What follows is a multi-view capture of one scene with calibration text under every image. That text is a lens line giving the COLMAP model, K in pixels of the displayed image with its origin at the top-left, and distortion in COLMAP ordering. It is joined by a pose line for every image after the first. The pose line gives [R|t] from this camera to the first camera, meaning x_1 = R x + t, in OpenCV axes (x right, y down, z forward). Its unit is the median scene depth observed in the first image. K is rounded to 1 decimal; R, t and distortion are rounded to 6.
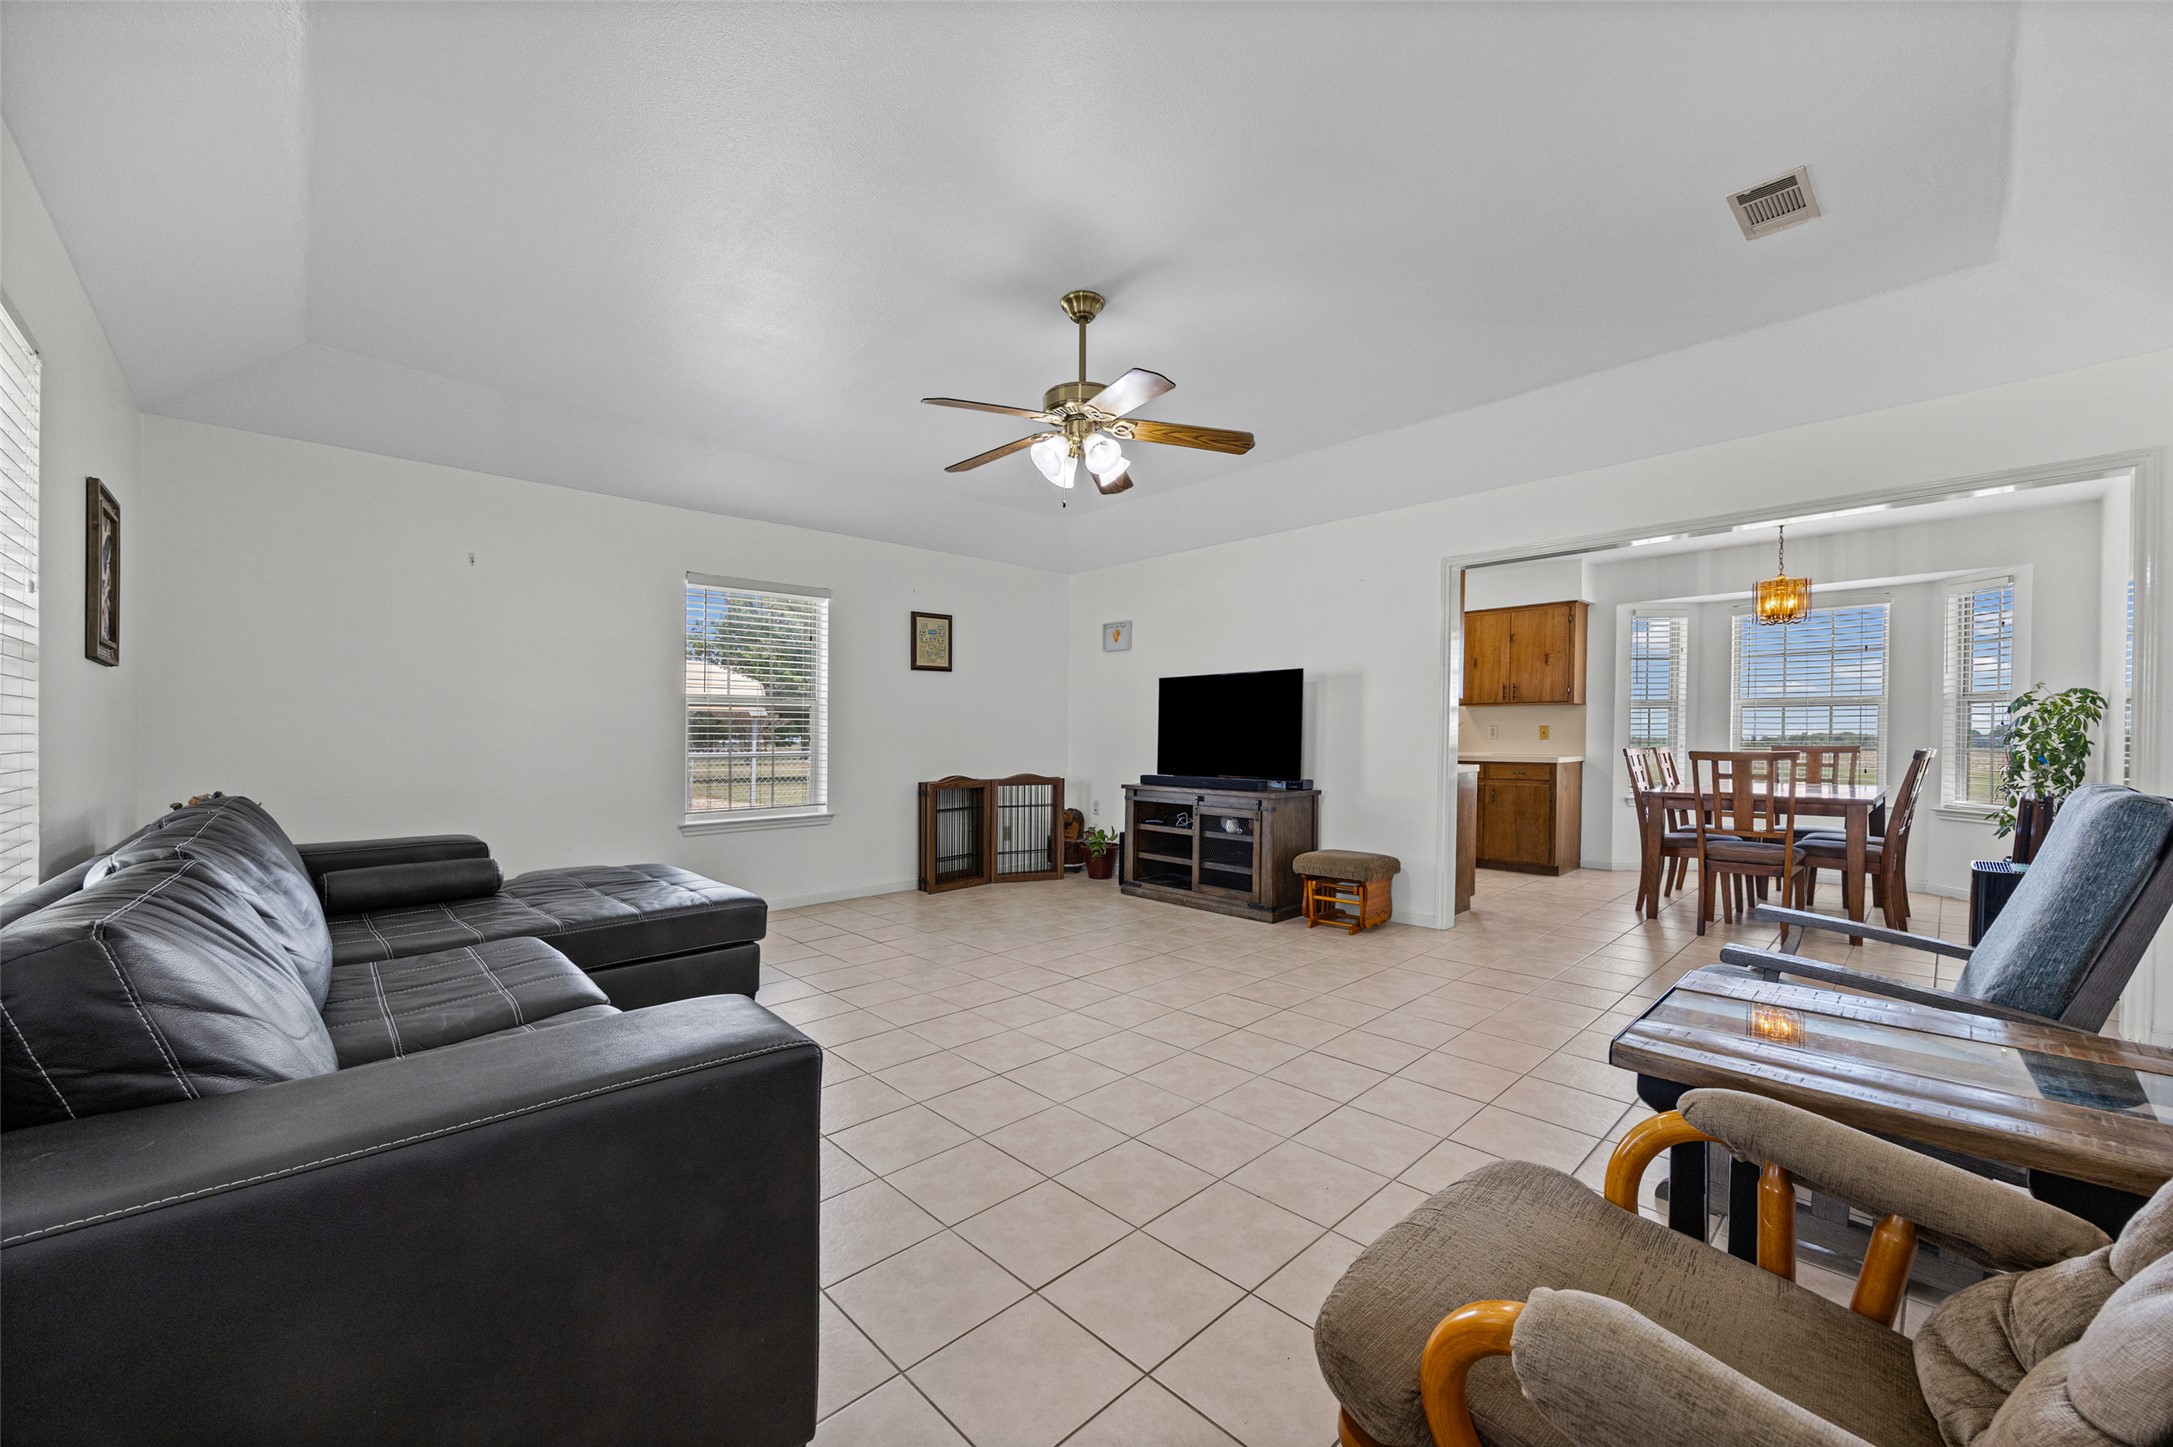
lens RADIAL K [[840.0, 0, 1080.0], [0, 840.0, 740.3], [0, 0, 1]] dist [0.001276, -0.000095]
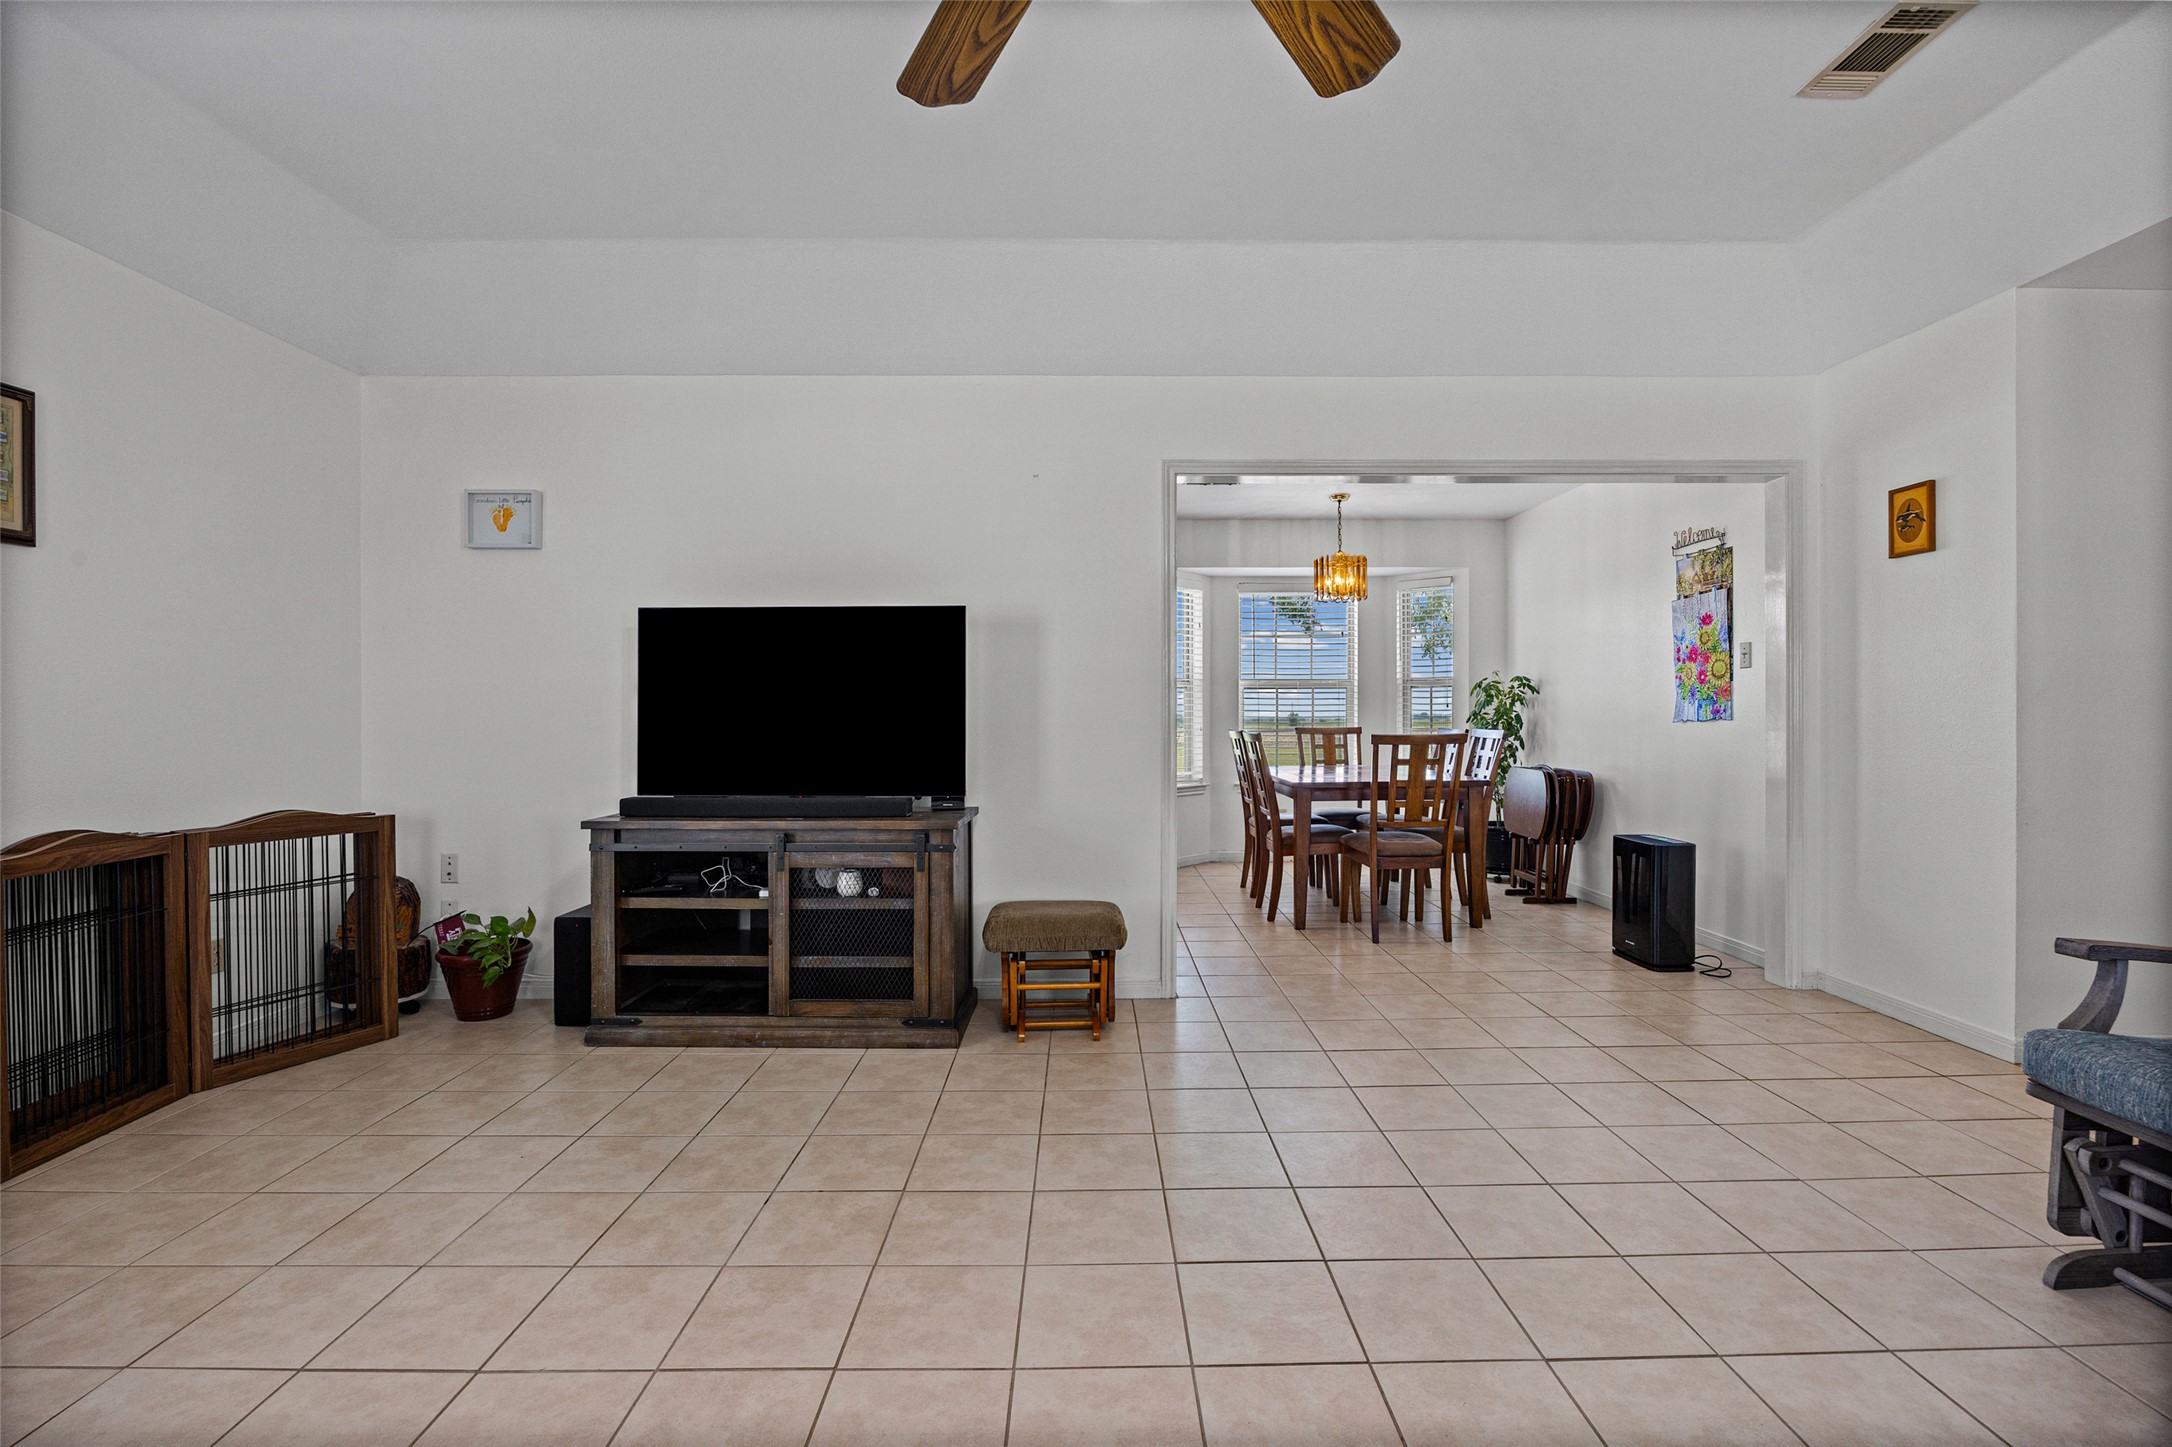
lens RADIAL K [[949.6, 0, 1086.5], [0, 949.6, 739.6], [0, 0, 1]] dist [-0.002039, -0.008078]
pose [[0.679490, -0.018942, 0.733440, -0.164388], [0.008650, 0.999804, 0.017807, -0.001718], [-0.733633, -0.005755, 0.679521, 0.451790]]
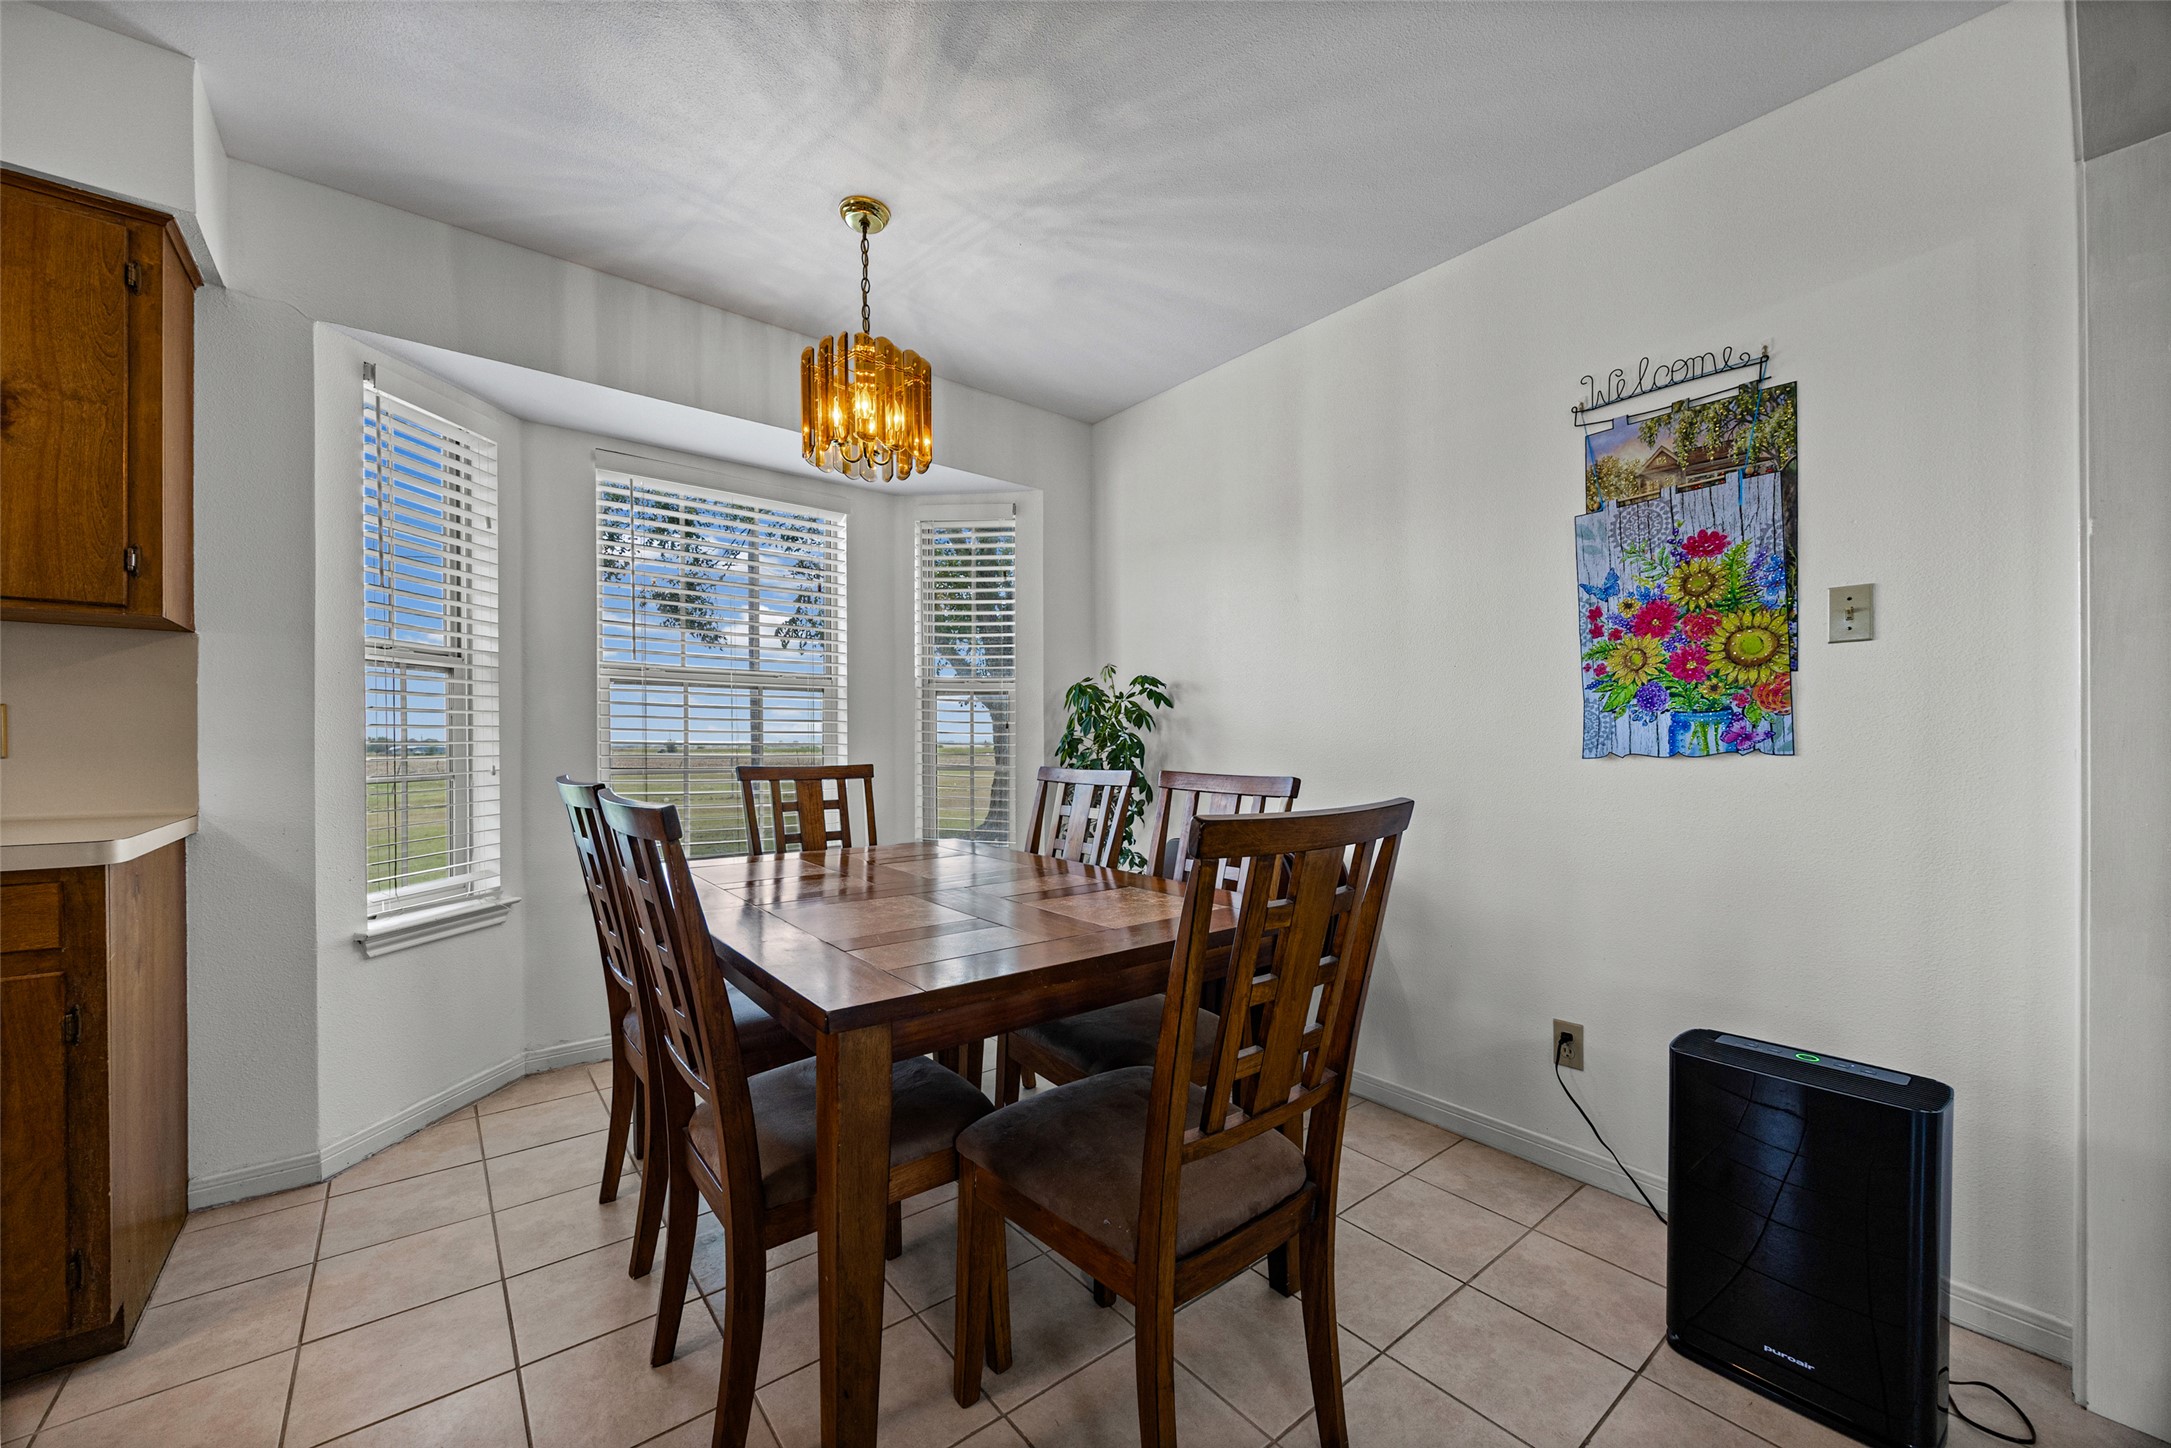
lens RADIAL K [[839.2, 0, 1079.1], [0, 839.2, 740.8], [0, 0, 1]] dist [0.001276, -0.000095]
pose [[0.074232, 0.002661, 0.997237, 0.414072], [0.006370, 0.999975, -0.003142, -0.005479], [-0.997221, 0.006585, 0.074214, 0.831906]]
